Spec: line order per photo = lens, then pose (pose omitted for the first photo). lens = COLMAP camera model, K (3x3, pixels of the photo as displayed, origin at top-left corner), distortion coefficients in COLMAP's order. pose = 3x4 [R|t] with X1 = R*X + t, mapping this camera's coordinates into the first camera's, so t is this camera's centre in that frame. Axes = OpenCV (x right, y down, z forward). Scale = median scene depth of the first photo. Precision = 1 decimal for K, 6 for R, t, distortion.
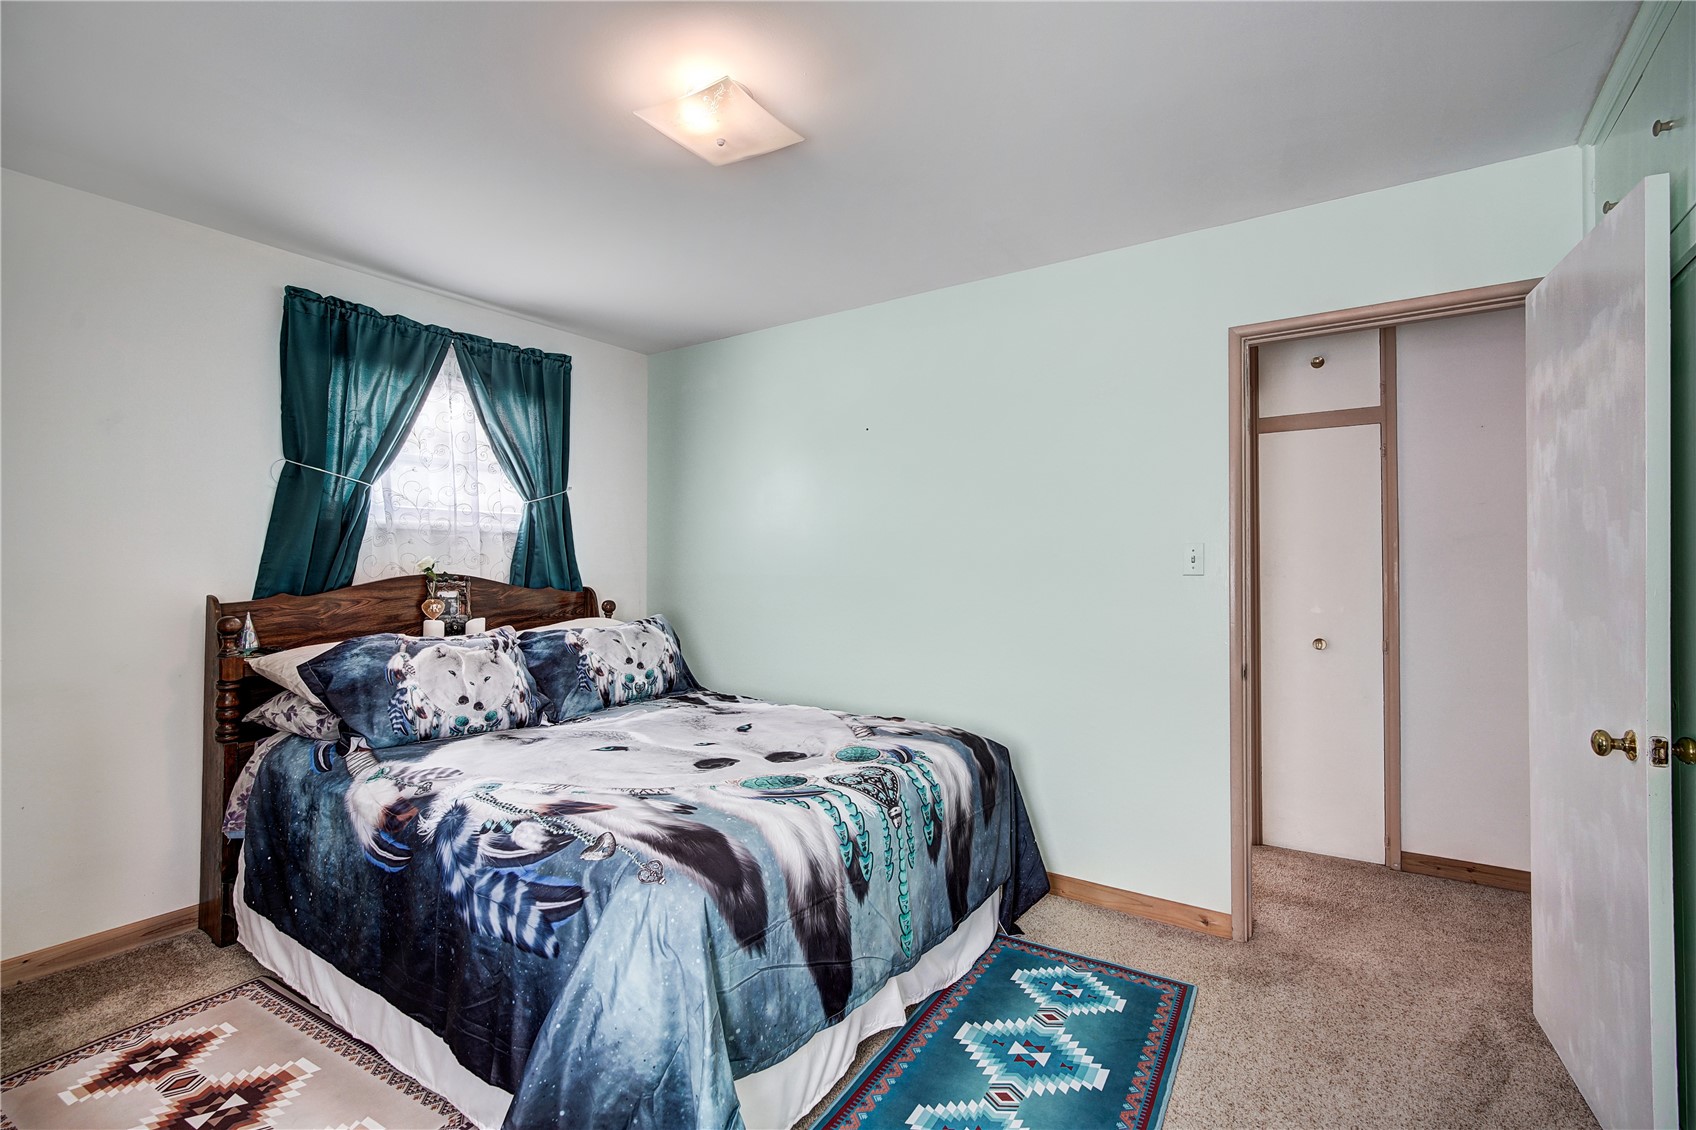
lens RADIAL K [[775.9, 0, 846.8], [0, 775.9, 552.5], [0, 0, 1]] dist [-0.010692, 0.001908]
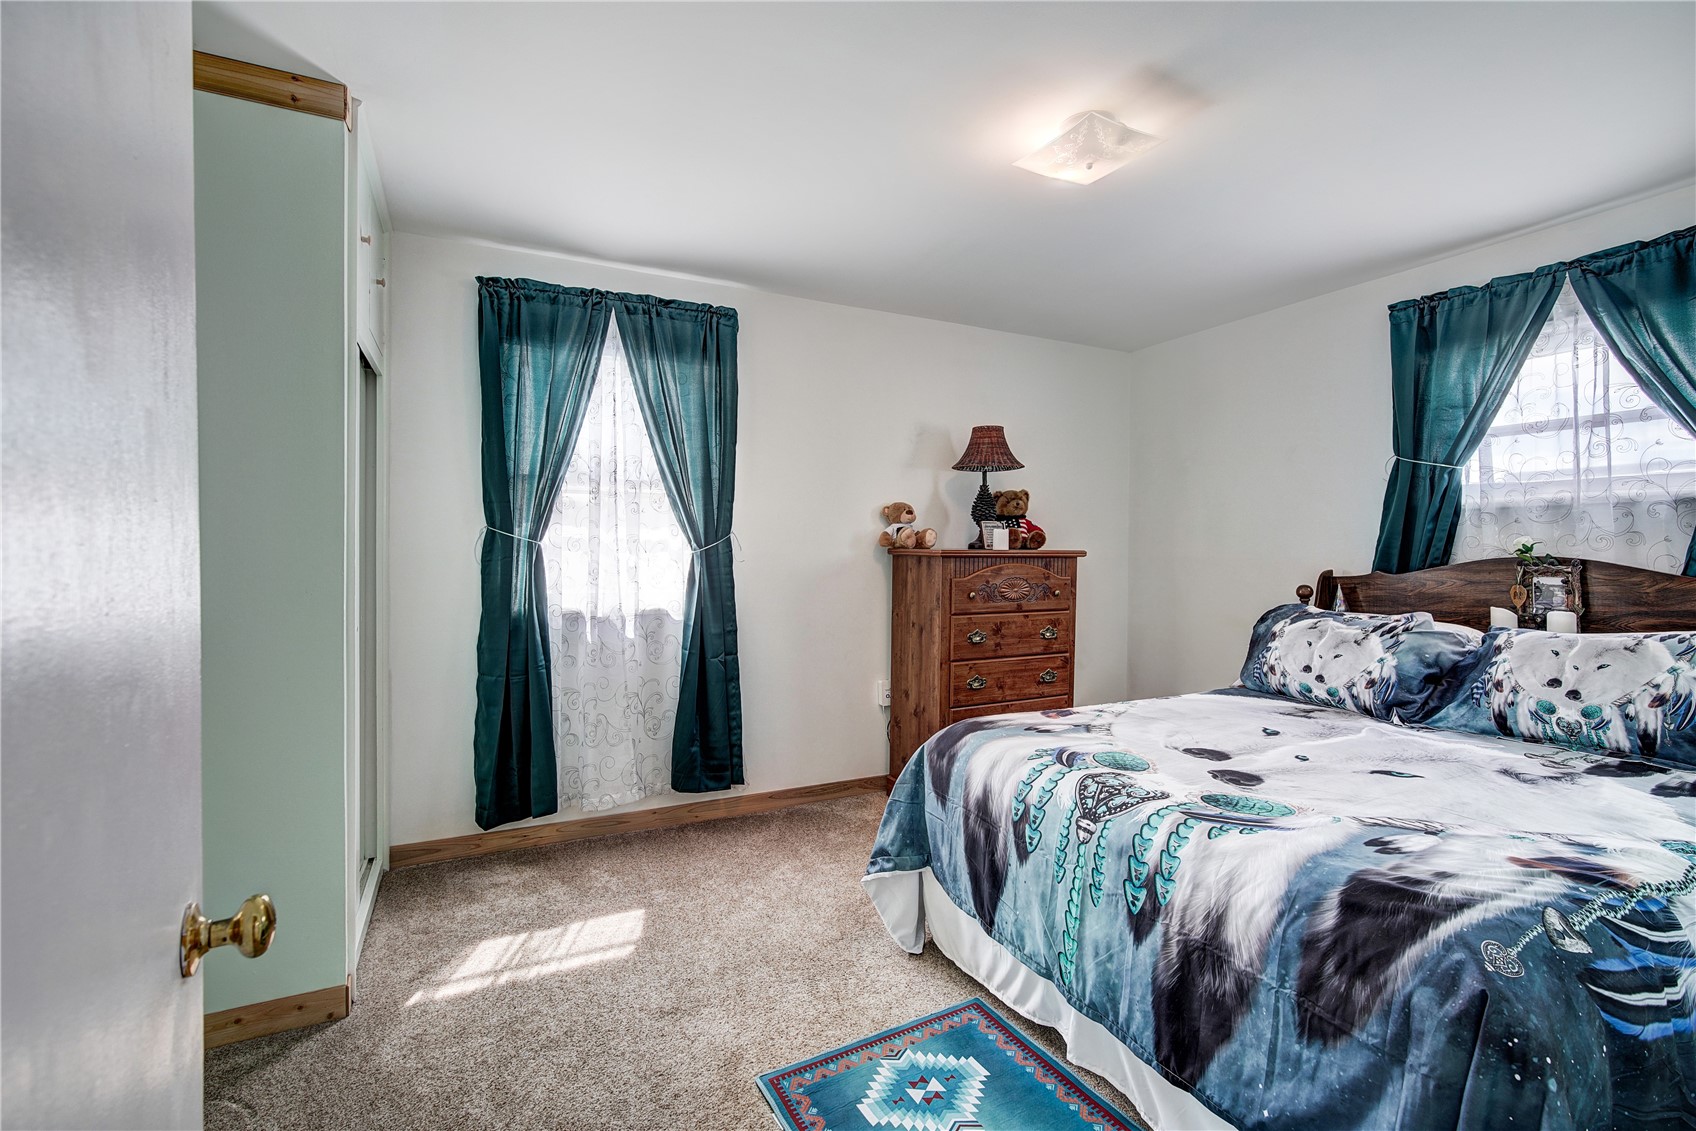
lens RADIAL K [[775.9, 0, 847.5], [0, 775.9, 562.5], [0, 0, 1]] dist [-0.010692, 0.001908]
pose [[-0.506171, 0.011117, -0.862362, 0.694844], [0.011449, 0.999915, 0.006170, 0.023208], [0.862357, -0.006750, -0.506255, 0.890998]]
